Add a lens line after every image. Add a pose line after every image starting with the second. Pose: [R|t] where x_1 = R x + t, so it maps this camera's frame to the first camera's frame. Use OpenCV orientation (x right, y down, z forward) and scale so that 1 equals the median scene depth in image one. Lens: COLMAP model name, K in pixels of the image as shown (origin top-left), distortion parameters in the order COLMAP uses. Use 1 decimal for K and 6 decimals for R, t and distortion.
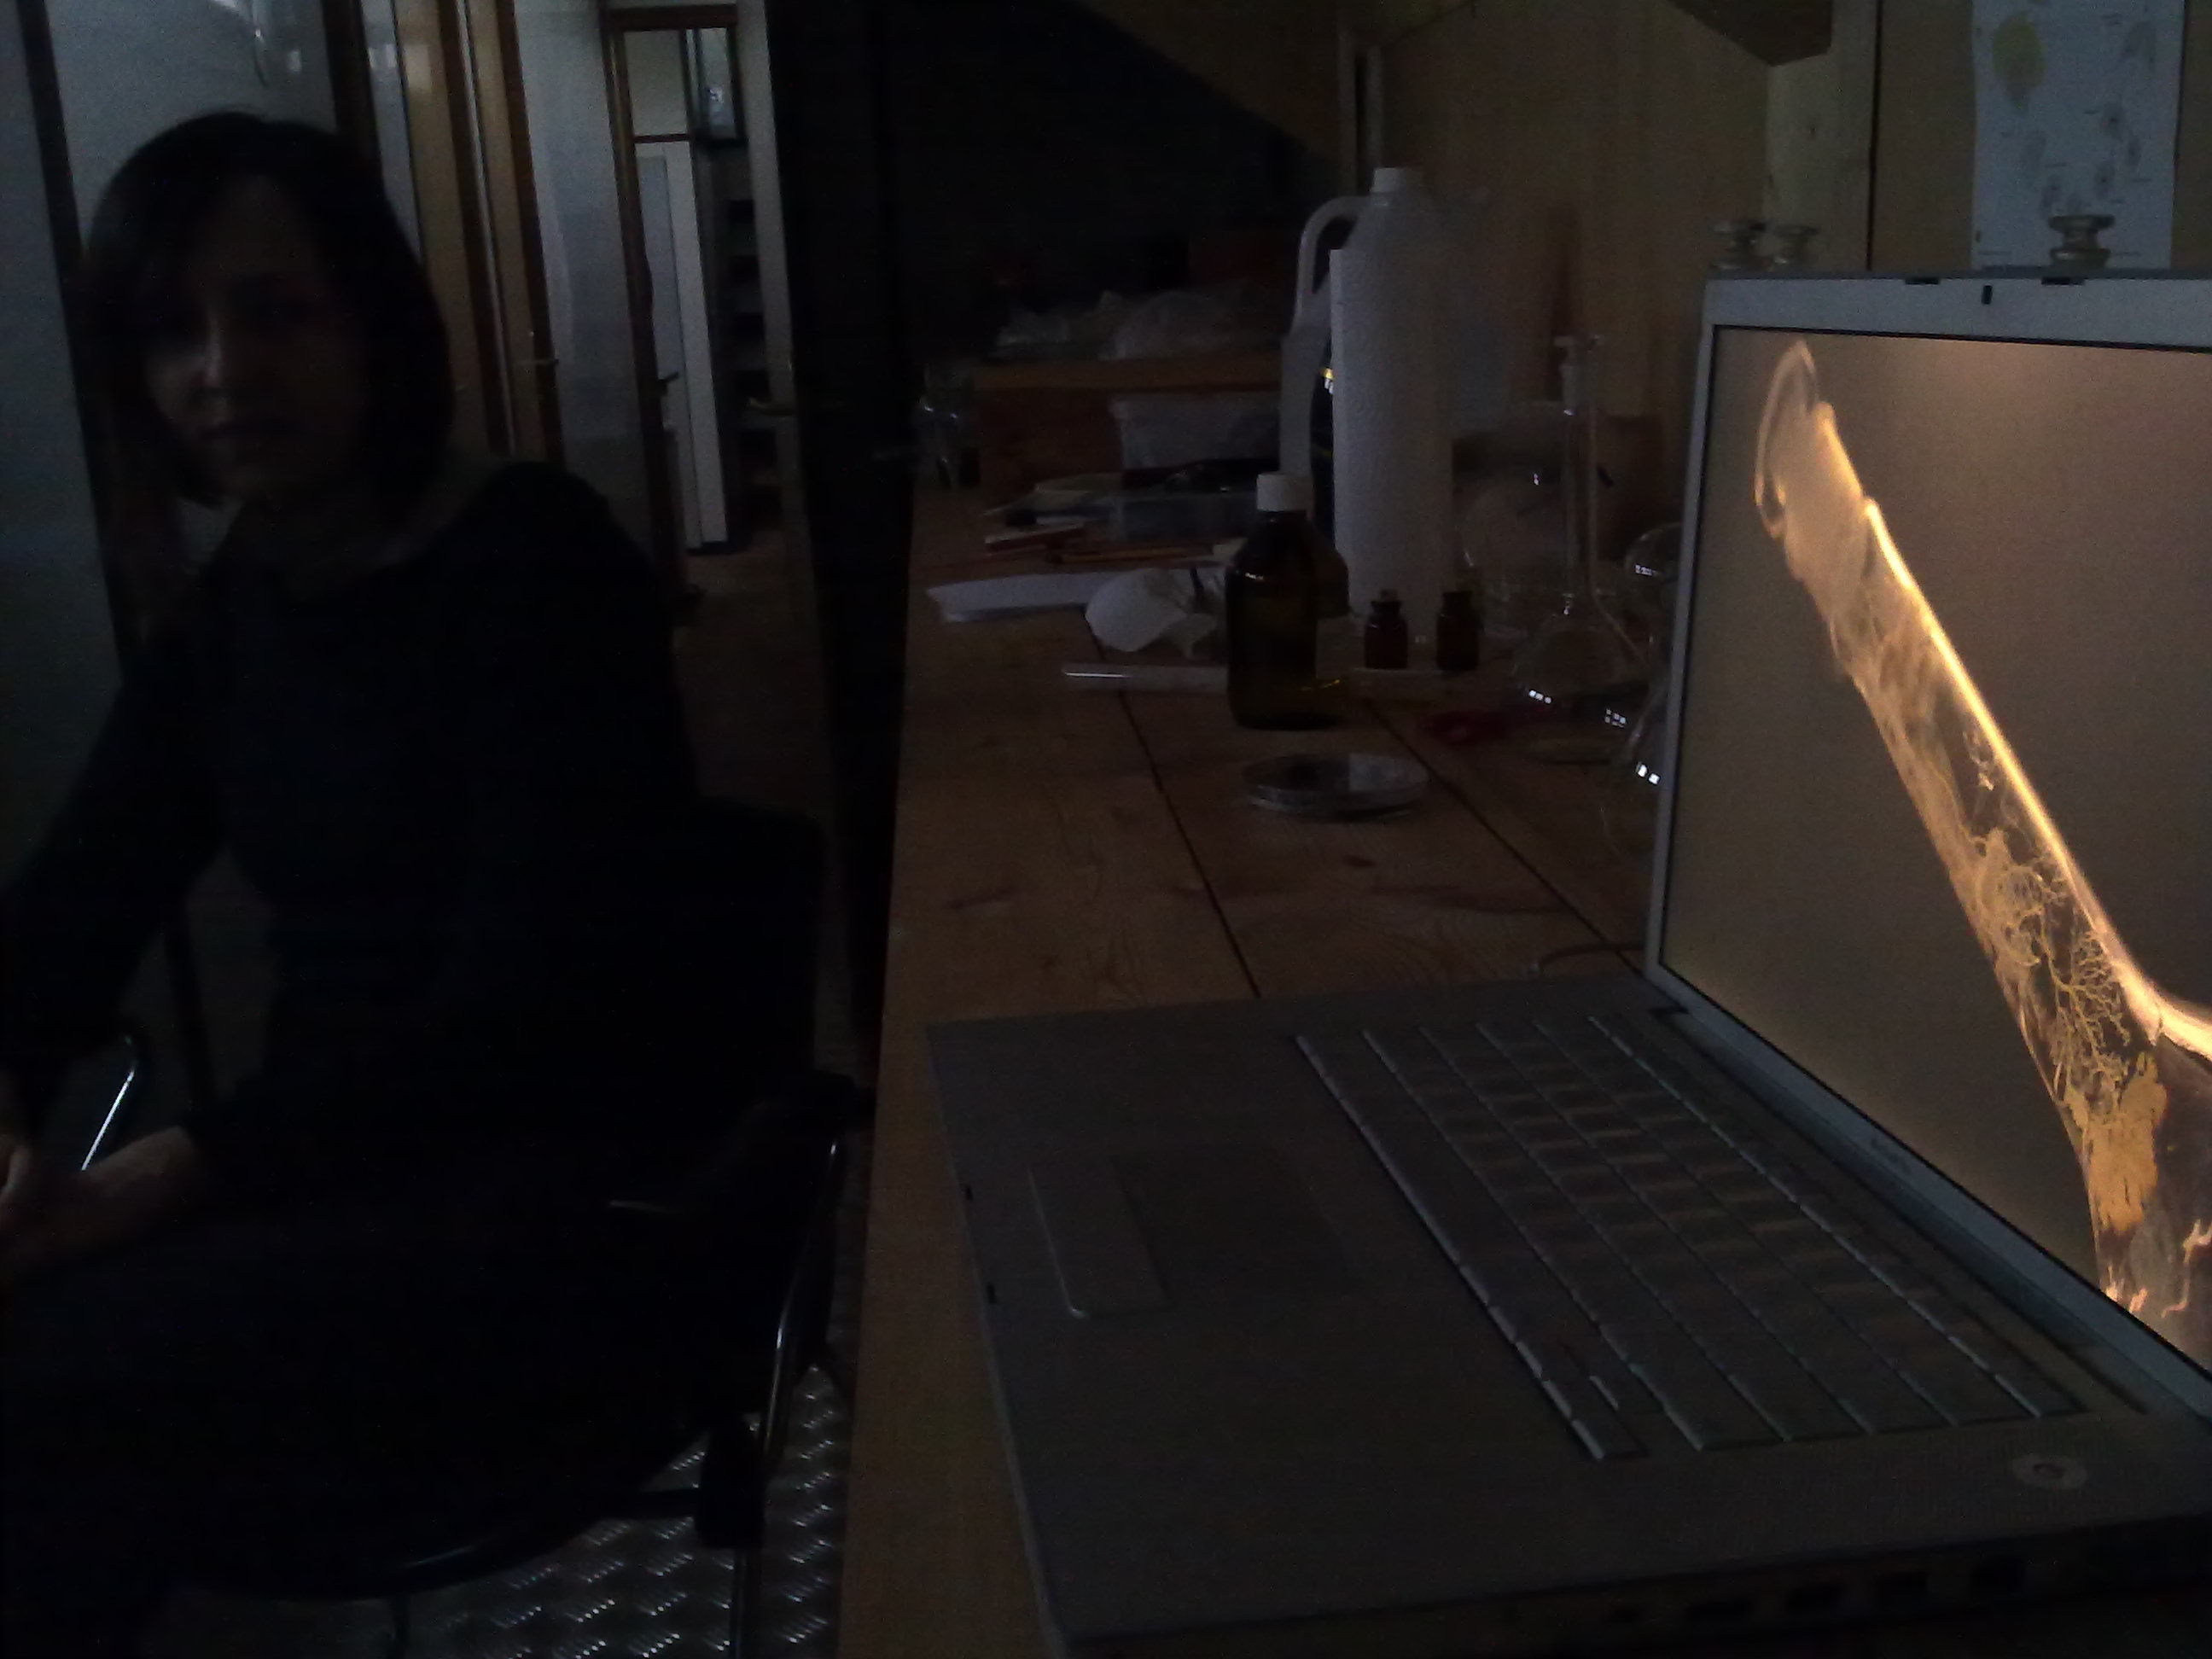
lens RADIAL K [[2333.2, 0, 1106.0], [0, 2333.2, 829.5], [0, 0, 1]] dist [0.001964, -0.016181]
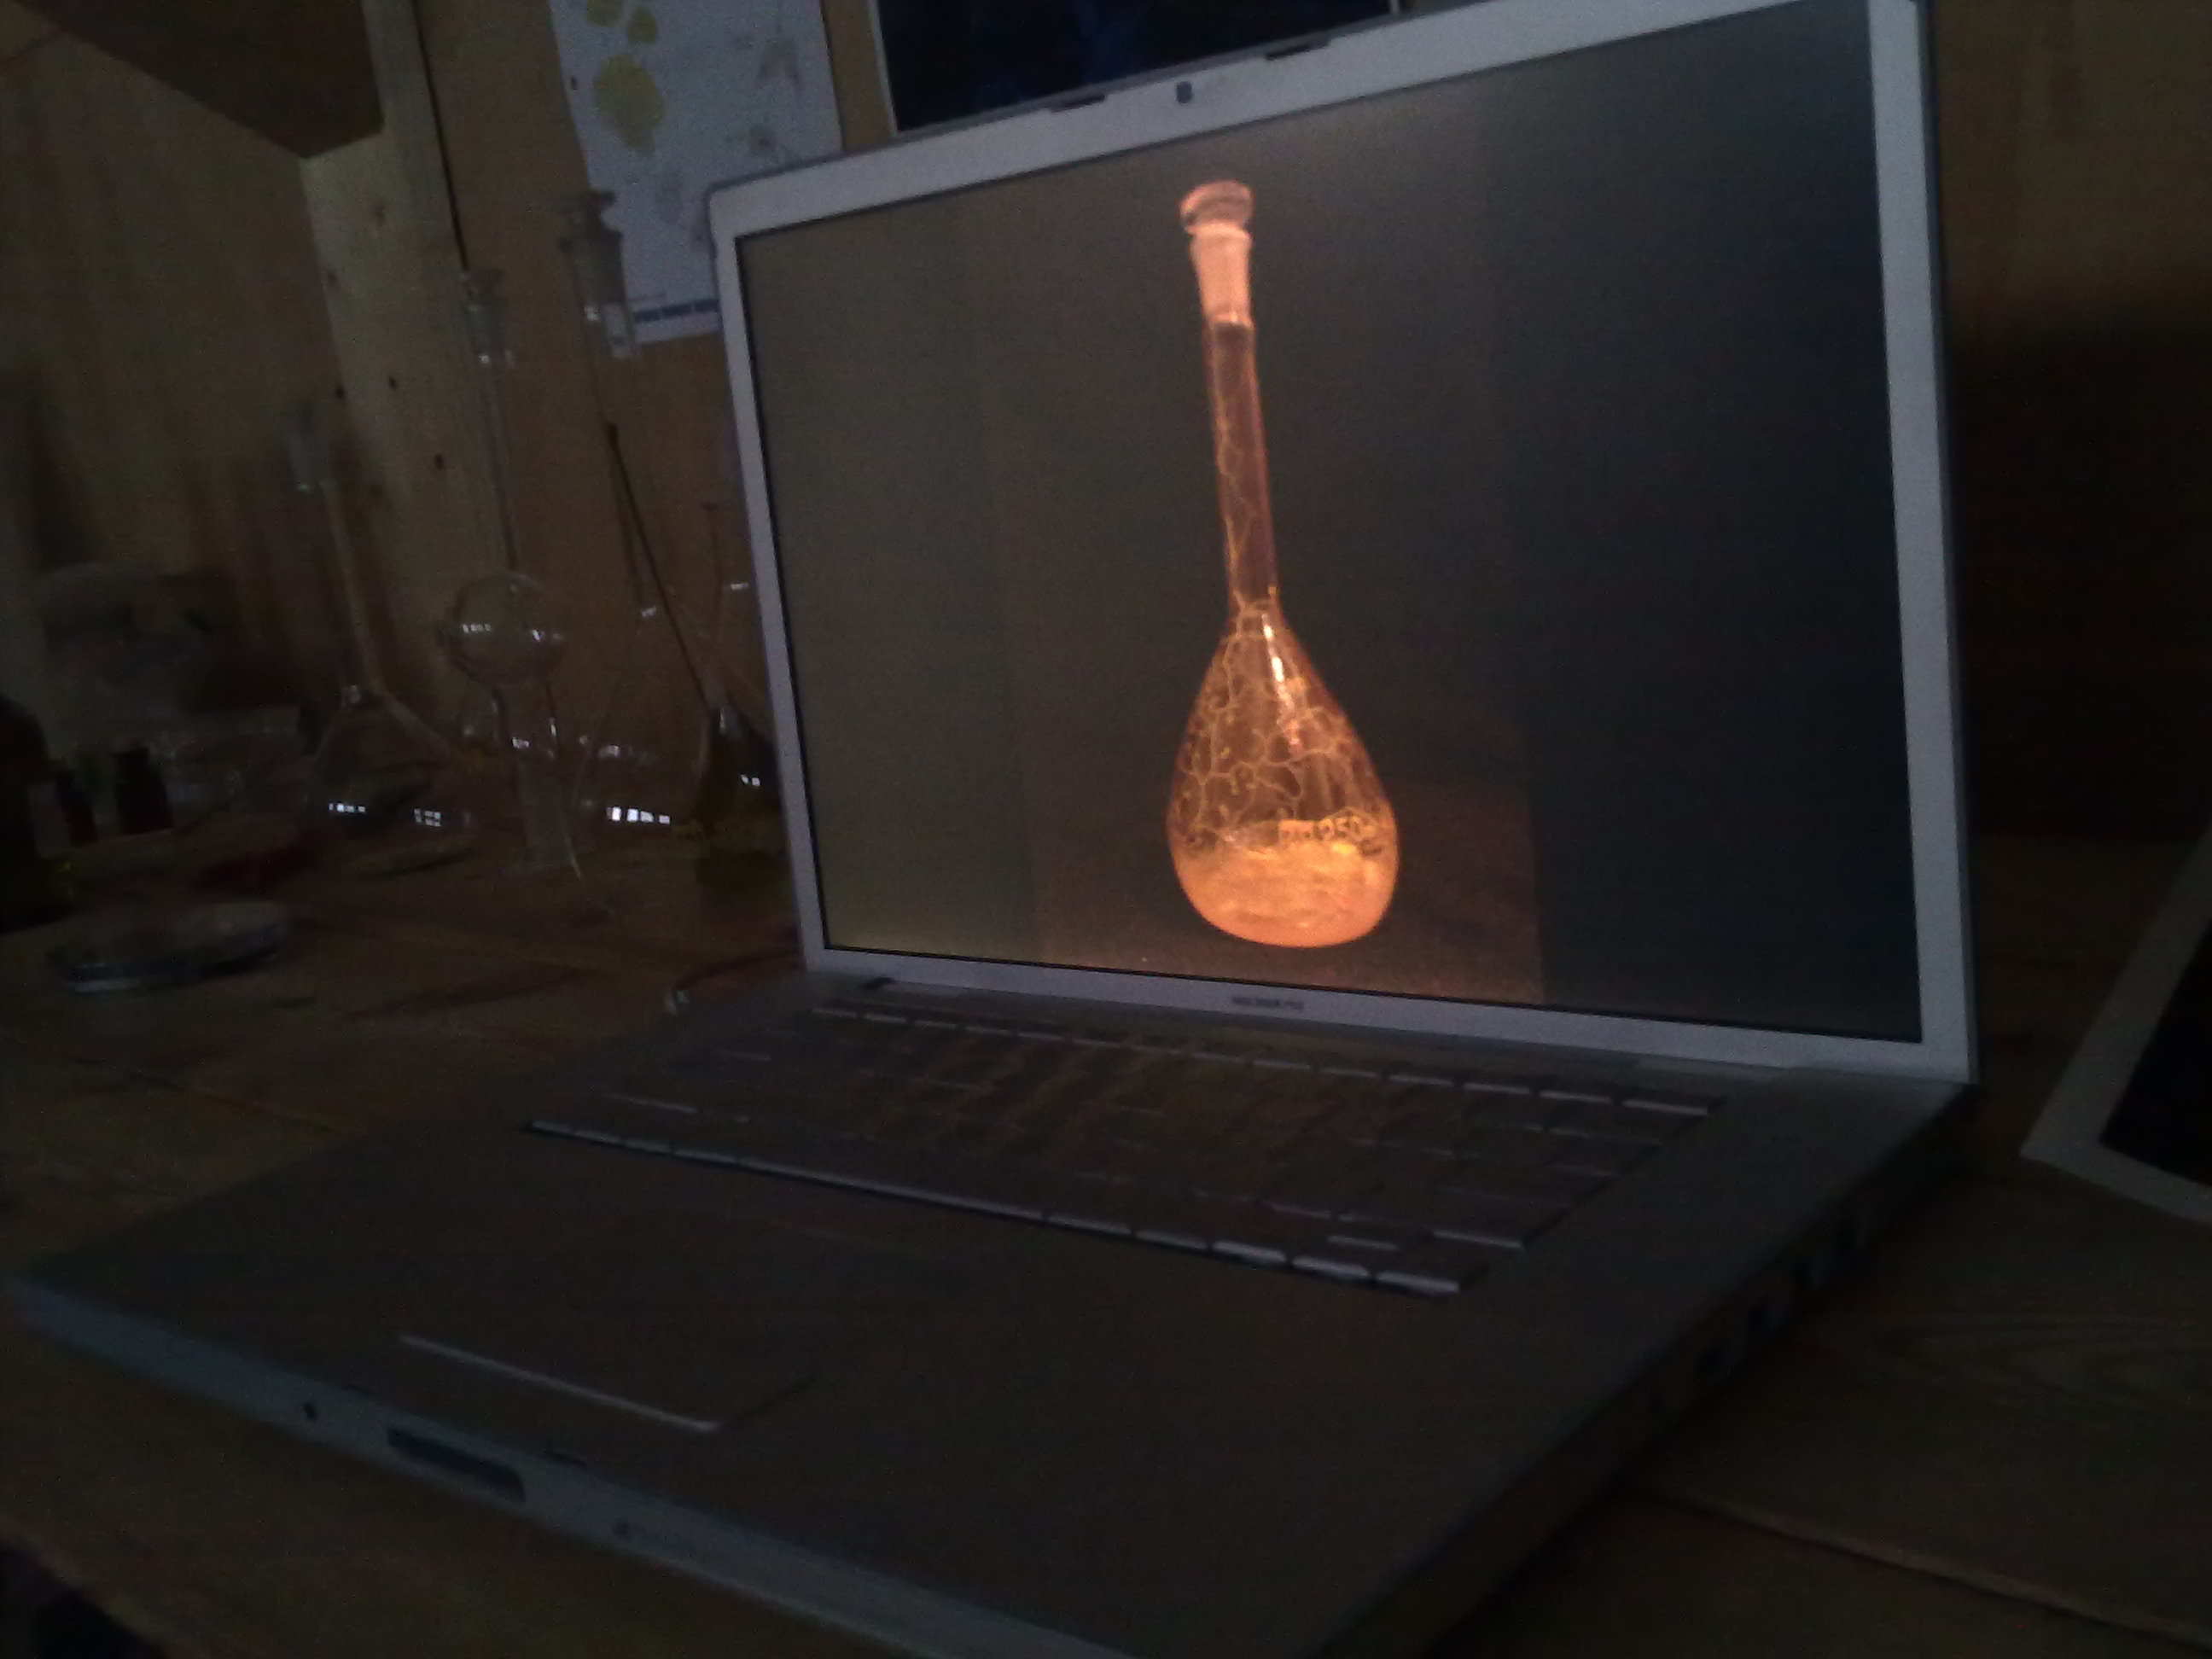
lens RADIAL K [[2333.2, 0, 1106.0], [0, 2333.2, 829.5], [0, 0, 1]] dist [0.001964, -0.016181]
pose [[0.757372, -0.211557, 0.617764, -0.157831], [0.267729, 0.963493, 0.001721, 0.028775], [-0.595575, 0.164090, 0.786362, 0.153300]]
